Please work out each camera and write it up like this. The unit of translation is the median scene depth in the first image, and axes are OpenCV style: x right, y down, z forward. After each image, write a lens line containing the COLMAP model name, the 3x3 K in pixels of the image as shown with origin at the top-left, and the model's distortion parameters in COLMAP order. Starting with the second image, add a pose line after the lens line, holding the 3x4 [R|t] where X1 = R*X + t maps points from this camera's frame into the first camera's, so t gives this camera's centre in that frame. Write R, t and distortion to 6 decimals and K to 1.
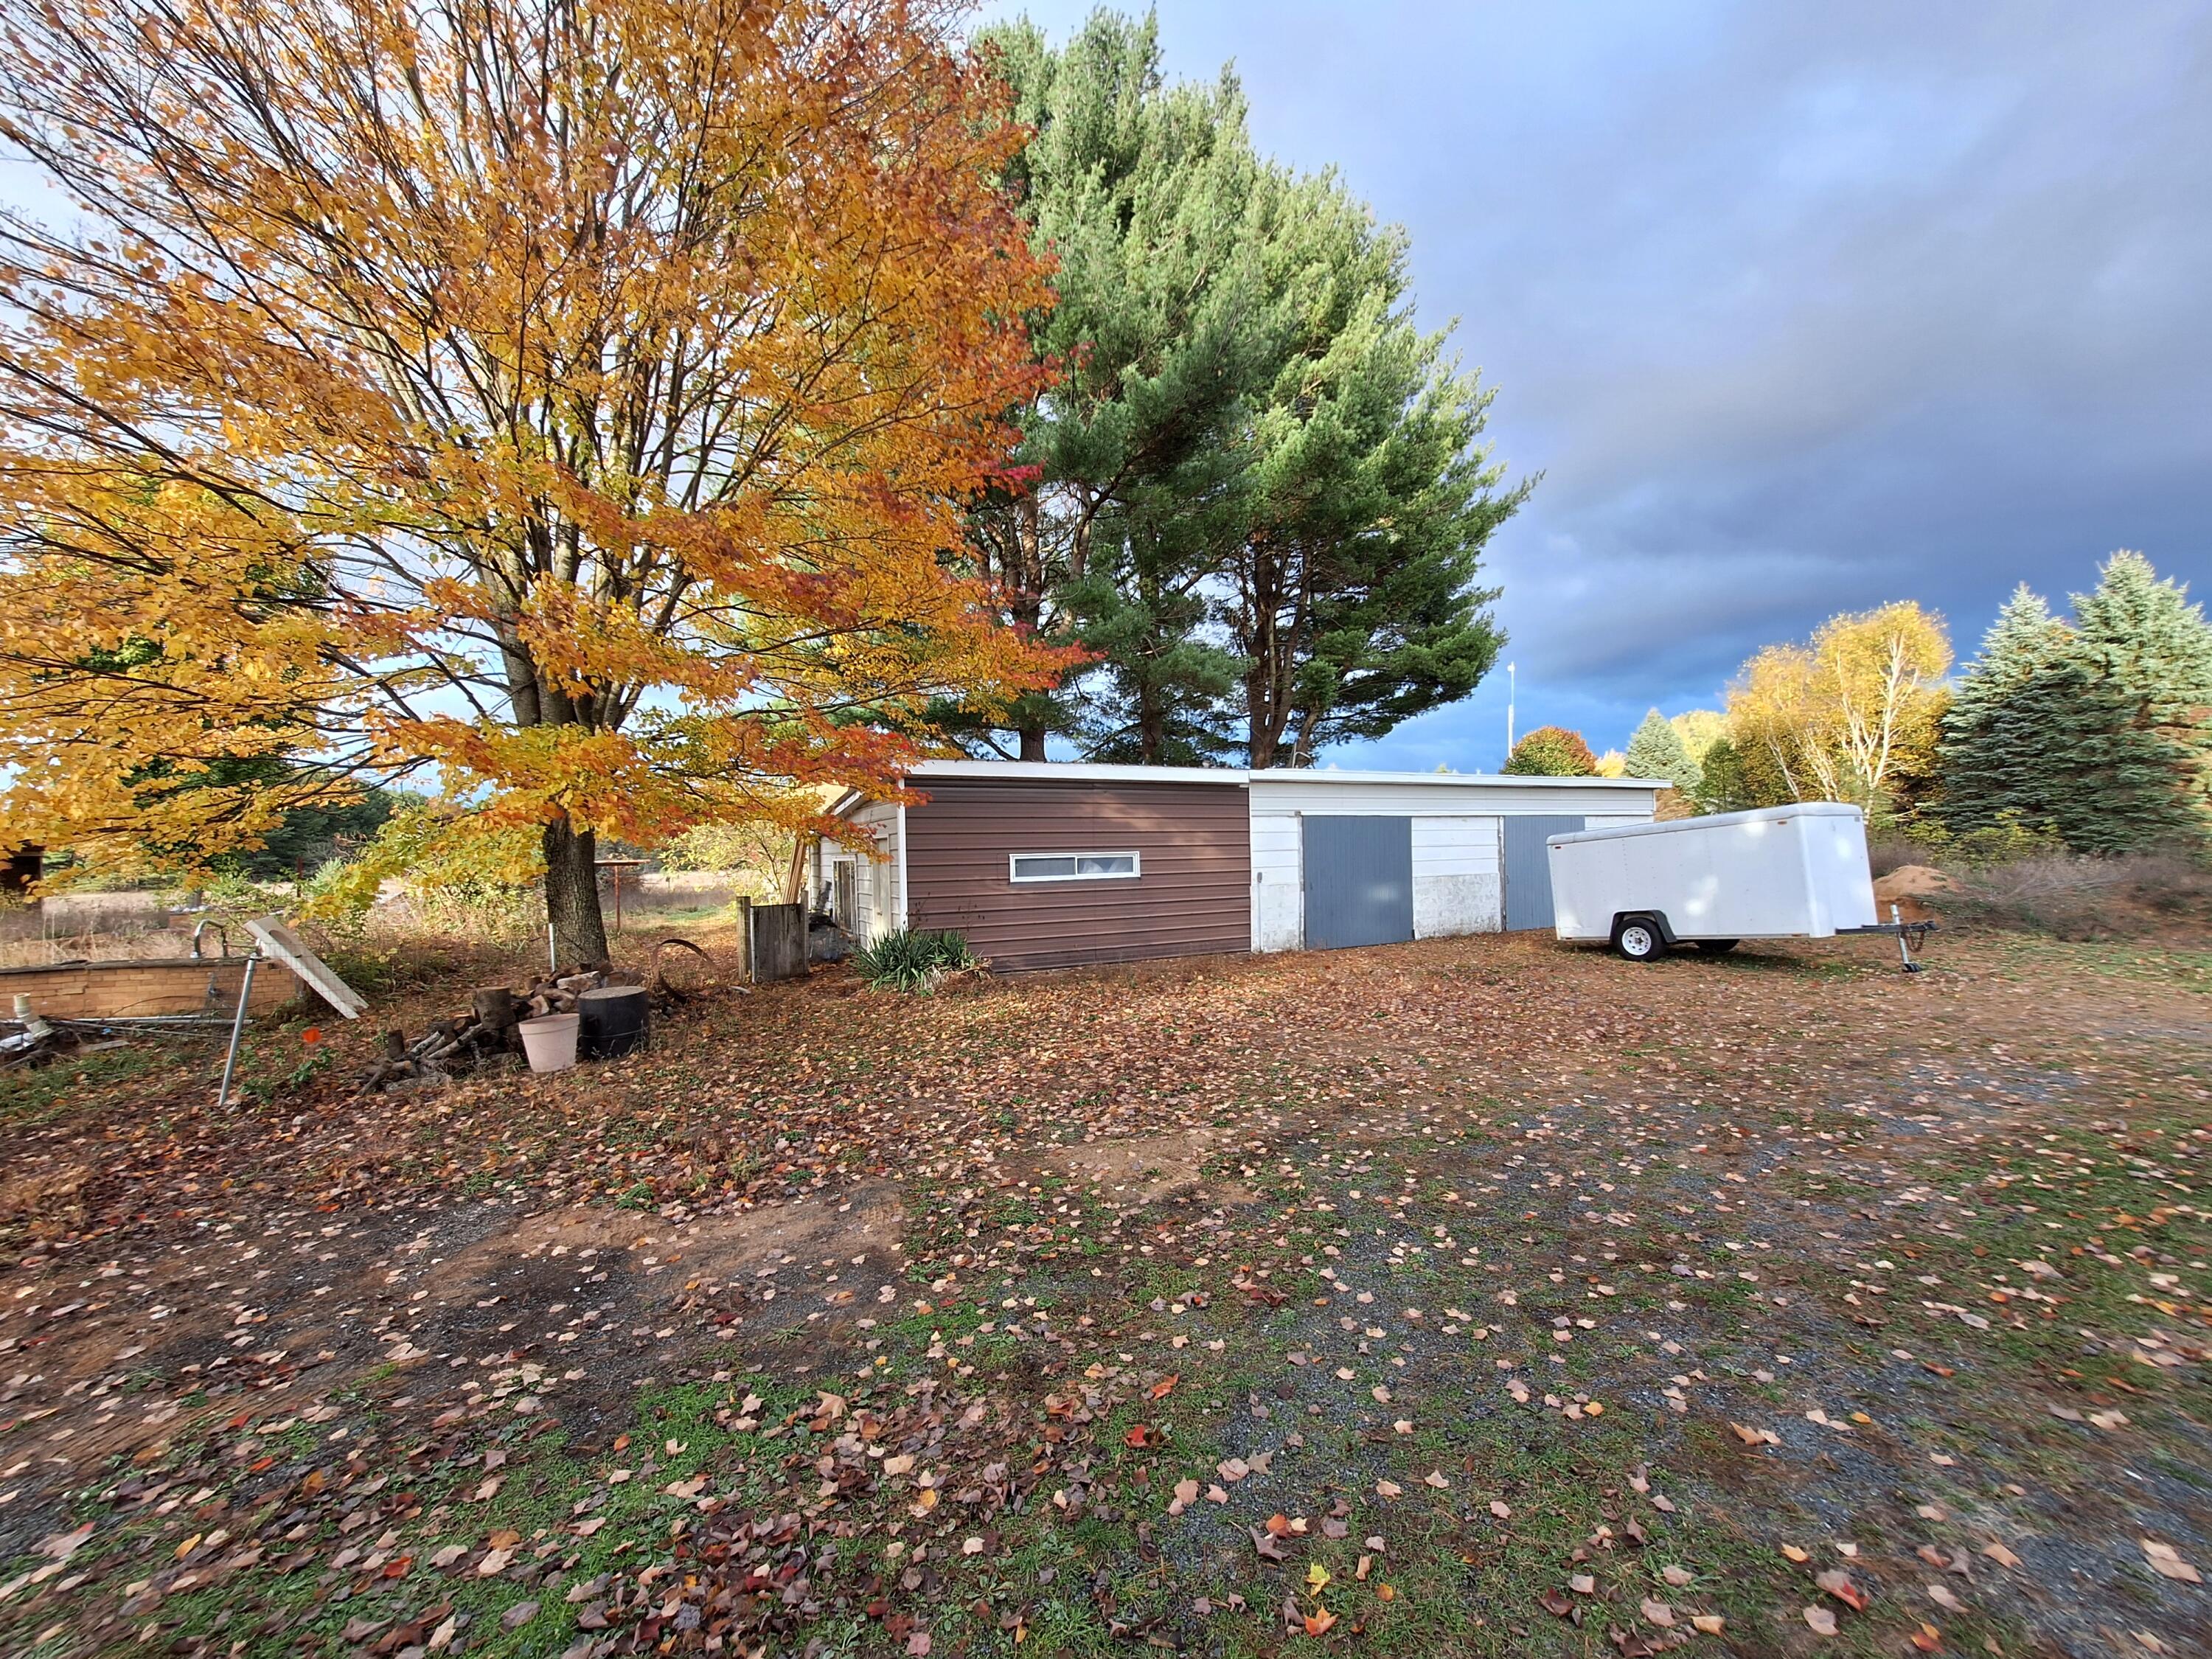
lens RADIAL K [[874.7, 0, 1106.0], [0, 874.7, 829.5], [0, 0, 1]] dist [-0.006179, 0.000093]
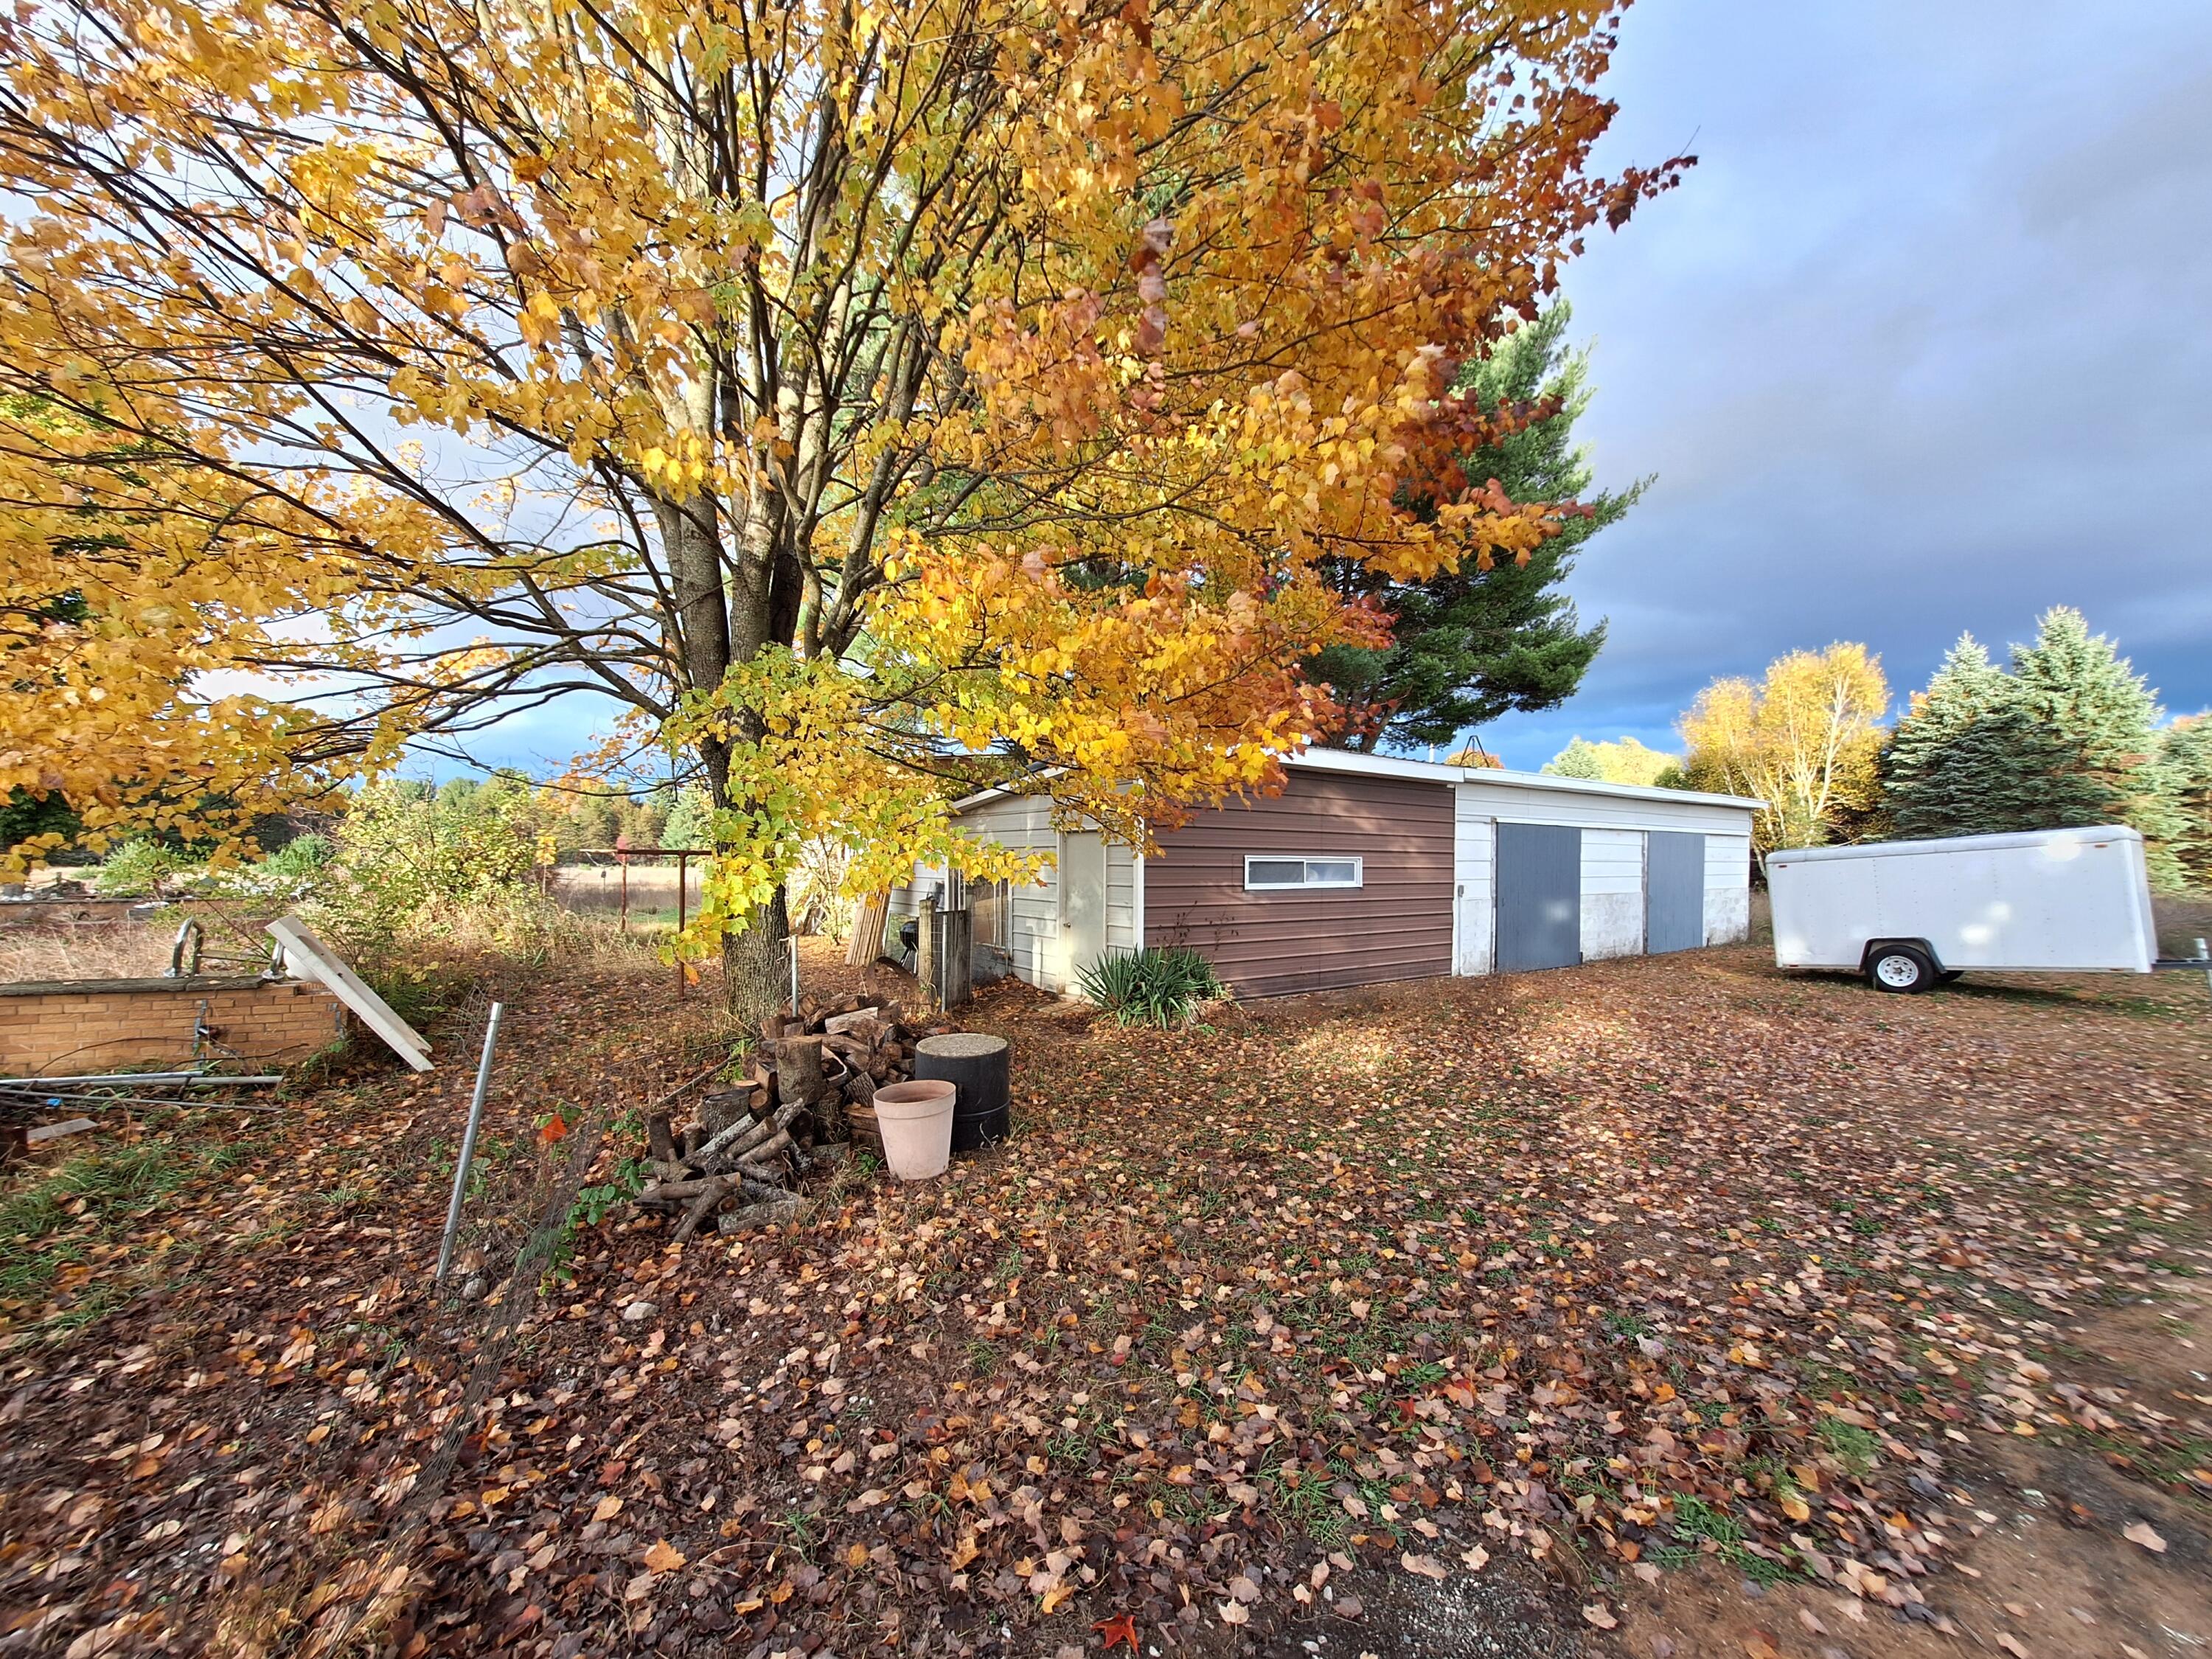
lens RADIAL K [[876.3, 0, 1107.7], [0, 876.3, 839.4], [0, 0, 1]] dist [-0.002103, 0.000041]
pose [[0.991061, 0.032296, 0.129444, -0.290571], [-0.032431, 0.999473, -0.001058, 0.015613], [-0.129410, -0.003149, 0.991586, 0.174473]]
